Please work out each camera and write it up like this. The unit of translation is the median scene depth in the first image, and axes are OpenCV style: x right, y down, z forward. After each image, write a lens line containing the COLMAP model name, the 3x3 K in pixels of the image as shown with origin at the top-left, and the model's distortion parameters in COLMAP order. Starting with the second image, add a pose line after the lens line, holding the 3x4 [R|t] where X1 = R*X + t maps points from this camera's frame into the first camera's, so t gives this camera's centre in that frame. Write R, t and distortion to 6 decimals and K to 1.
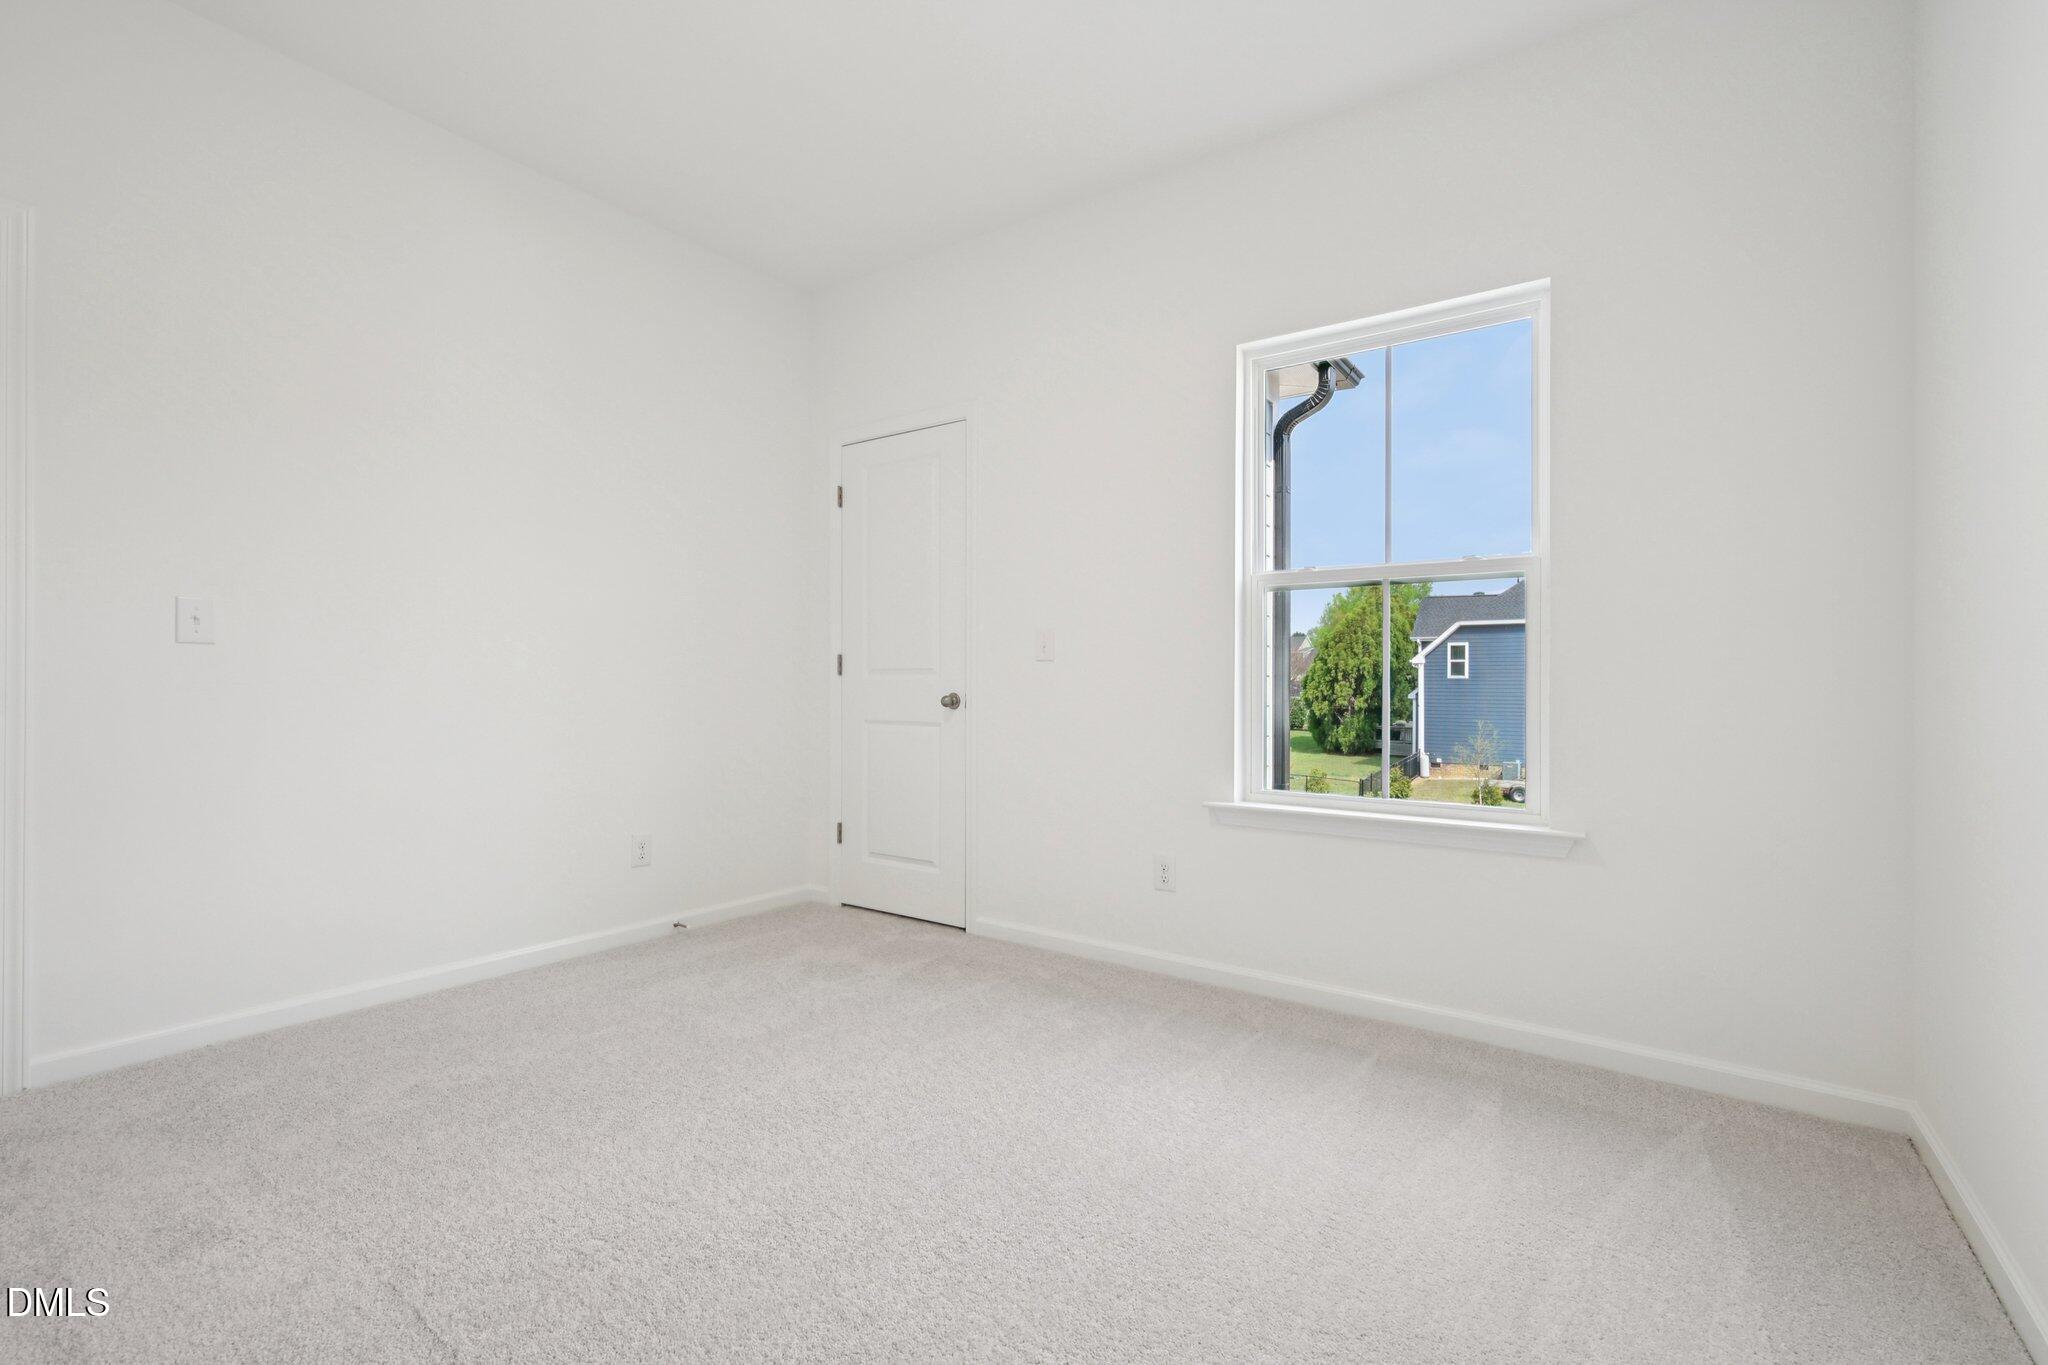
lens RADIAL K [[931.7, 0, 1021.6], [0, 931.7, 692.7], [0, 0, 1]] dist [0.000343, 0.000001]
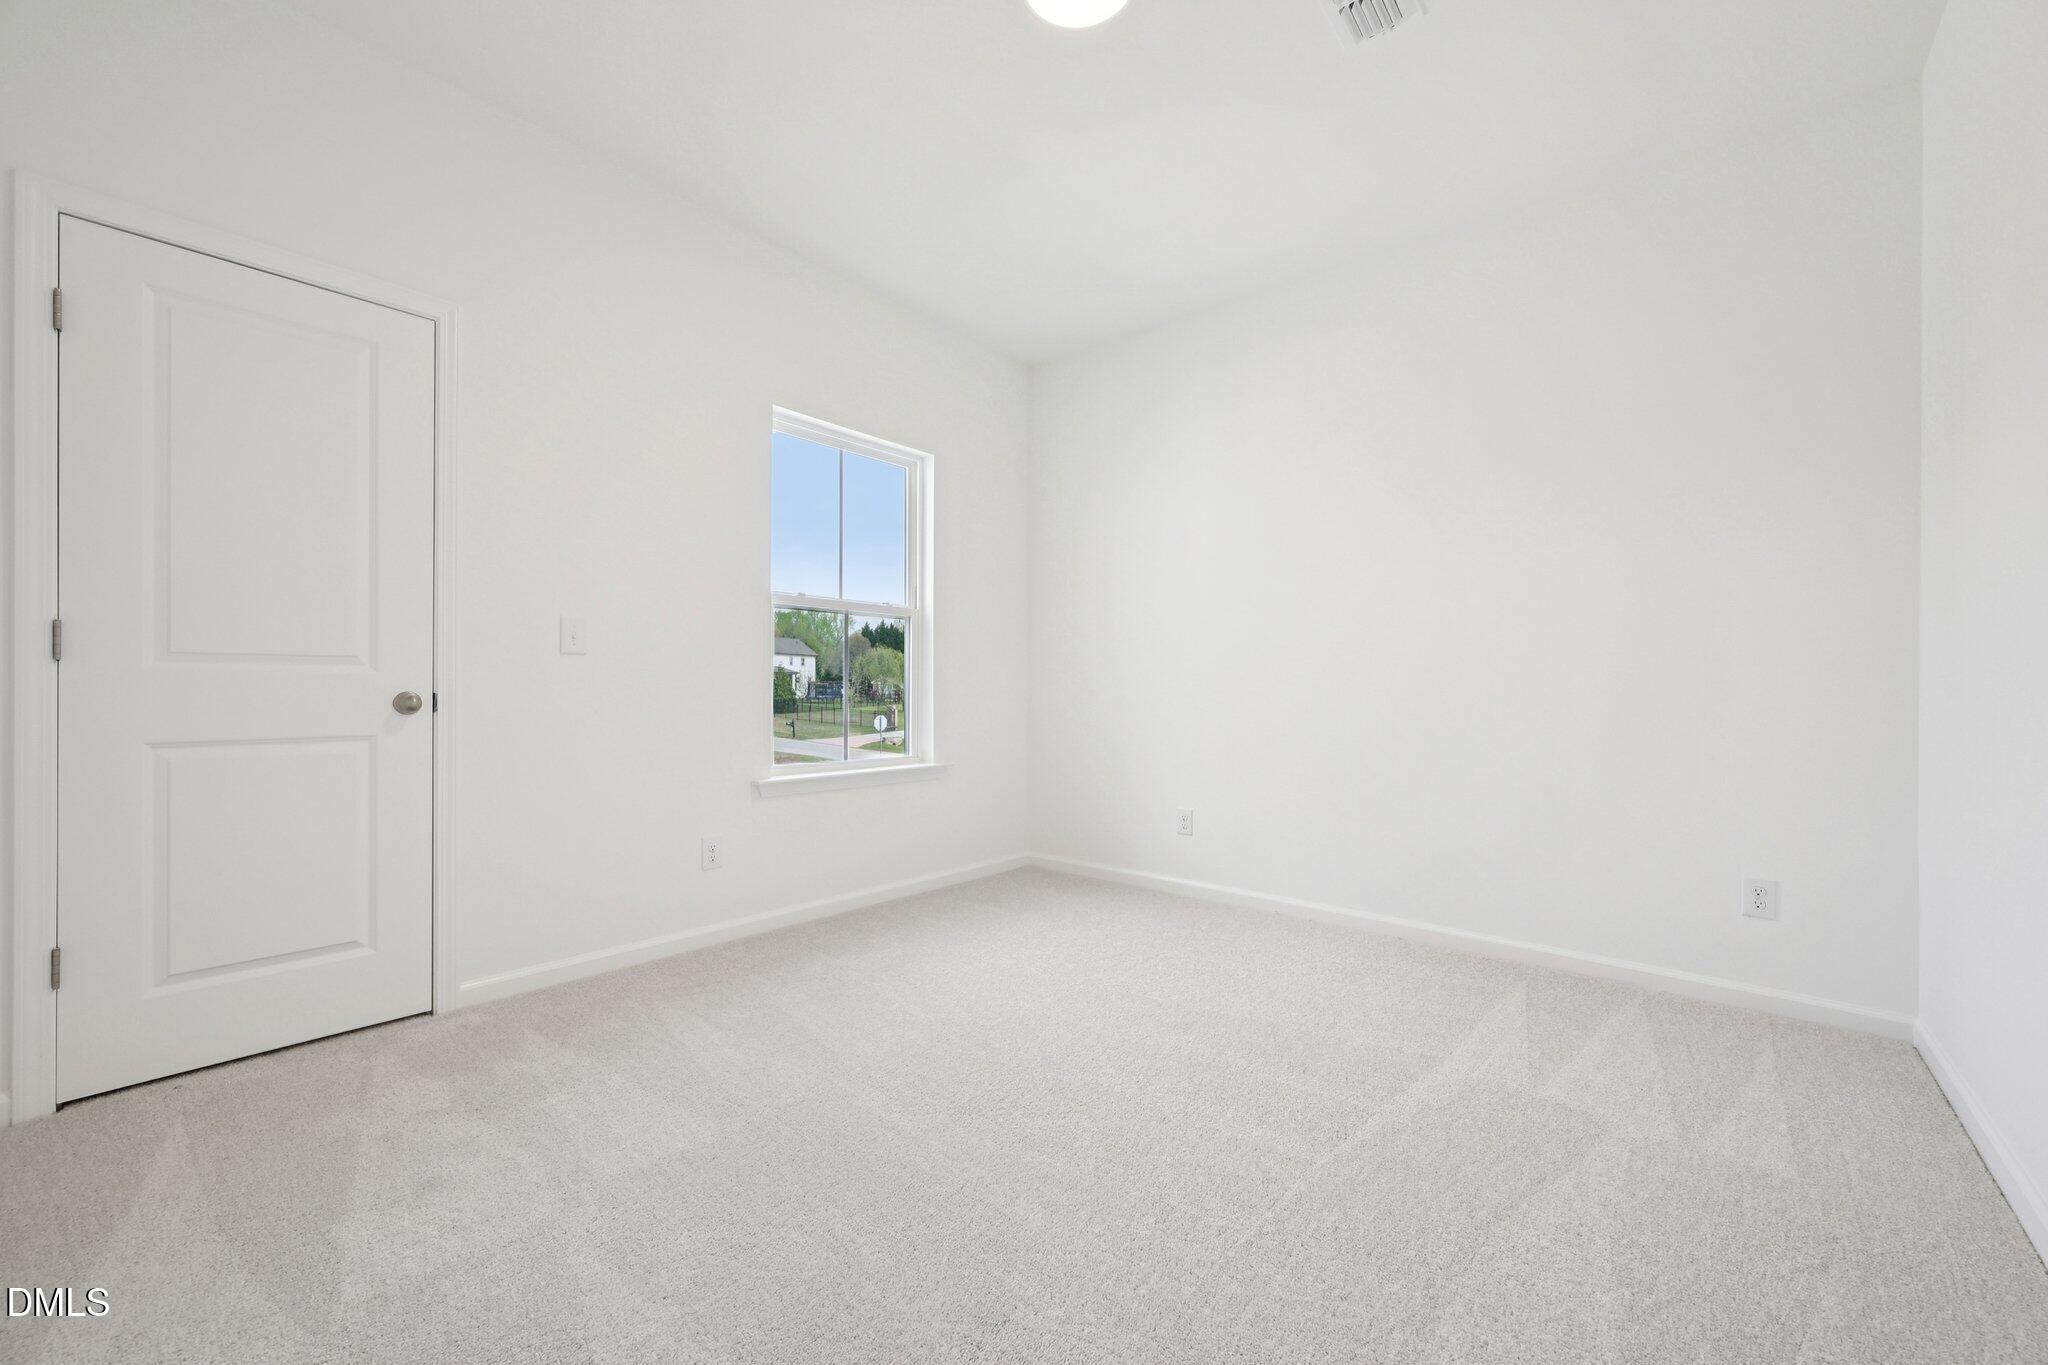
lens RADIAL K [[816.6, 0, 1020.4], [0, 816.6, 675.9], [0, 0, 1]] dist [0.002141, 0.000212]
pose [[0.076449, -0.004279, 0.997064, -0.804335], [-0.012123, 0.999913, 0.005220, -0.025577], [-0.997000, -0.012486, 0.076390, 0.585202]]
